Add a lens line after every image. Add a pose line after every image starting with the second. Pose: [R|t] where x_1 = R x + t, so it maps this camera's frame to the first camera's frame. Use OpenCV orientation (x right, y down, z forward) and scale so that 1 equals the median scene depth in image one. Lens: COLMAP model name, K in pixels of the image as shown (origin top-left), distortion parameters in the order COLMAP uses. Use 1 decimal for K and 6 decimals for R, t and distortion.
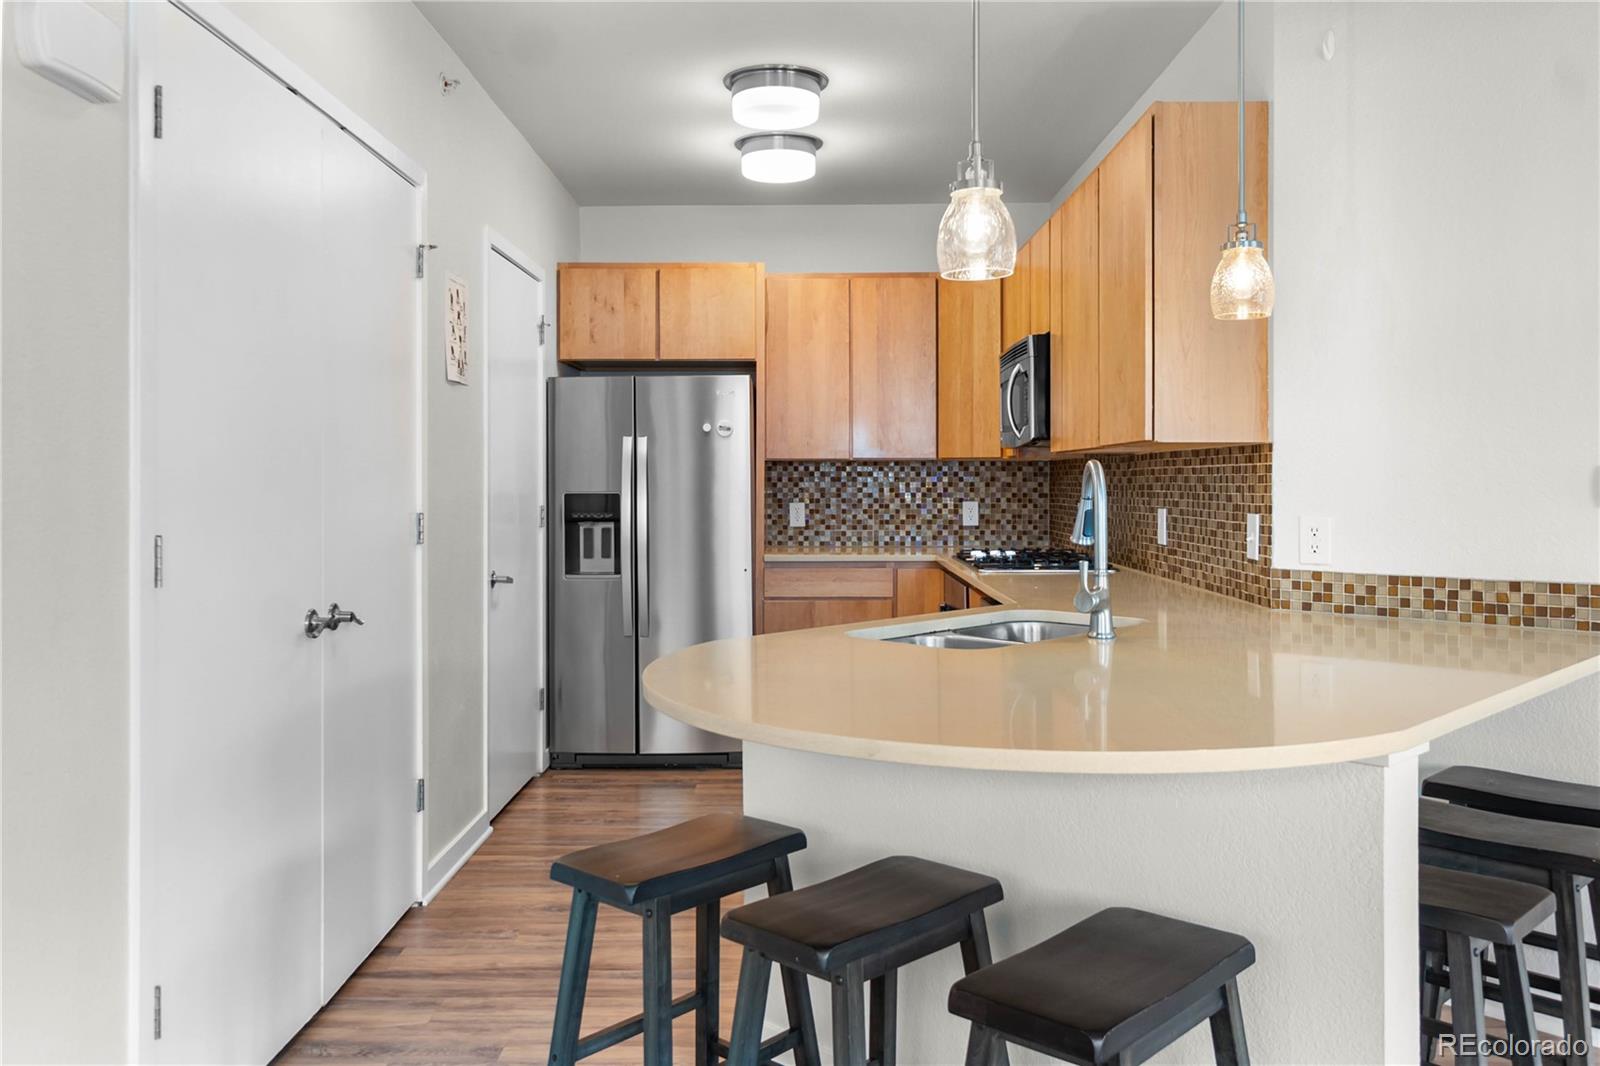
lens RADIAL K [[1325.5, 0, 830.7], [0, 1325.5, 479.1], [0, 0, 1]] dist [-0.021460, 0.006803]
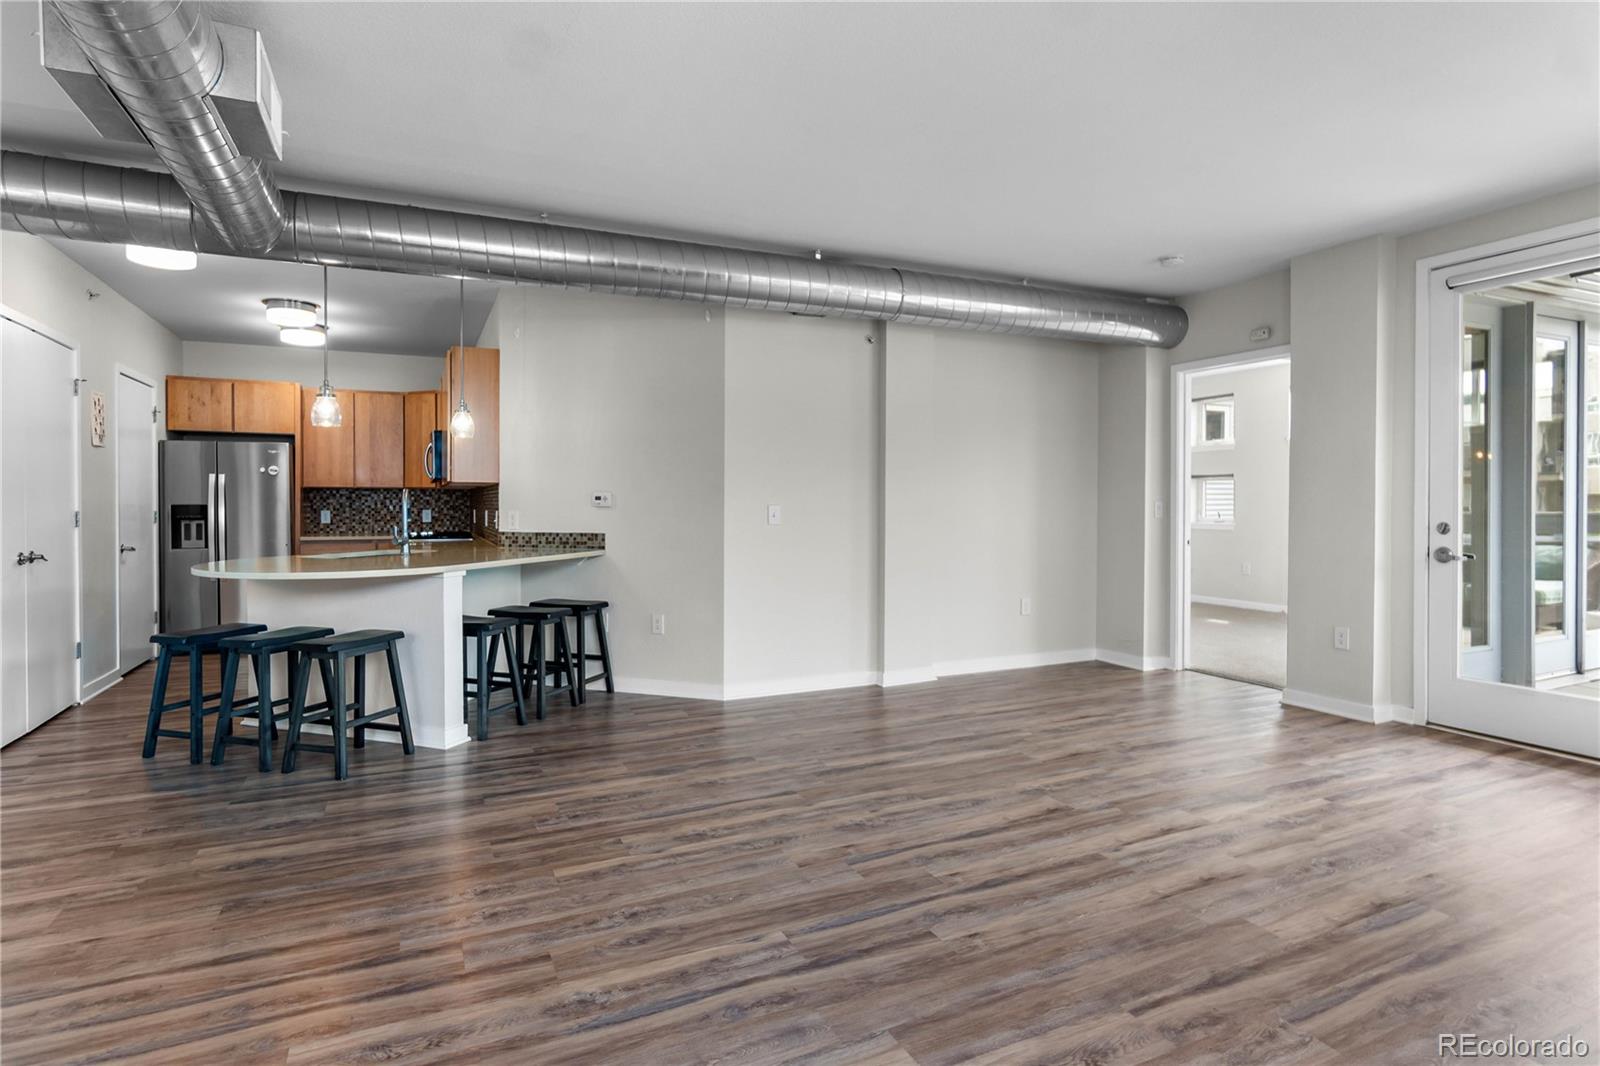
lens RADIAL K [[822.7, 0, 803.0], [0, 822.7, 514.0], [0, 0, 1]] dist [-0.009496, -0.000174]
pose [[0.902688, -0.002108, 0.430290, 0.096048], [-0.004181, 0.999898, 0.013670, 0.004737], [-0.430275, -0.014138, 0.902587, -0.375616]]
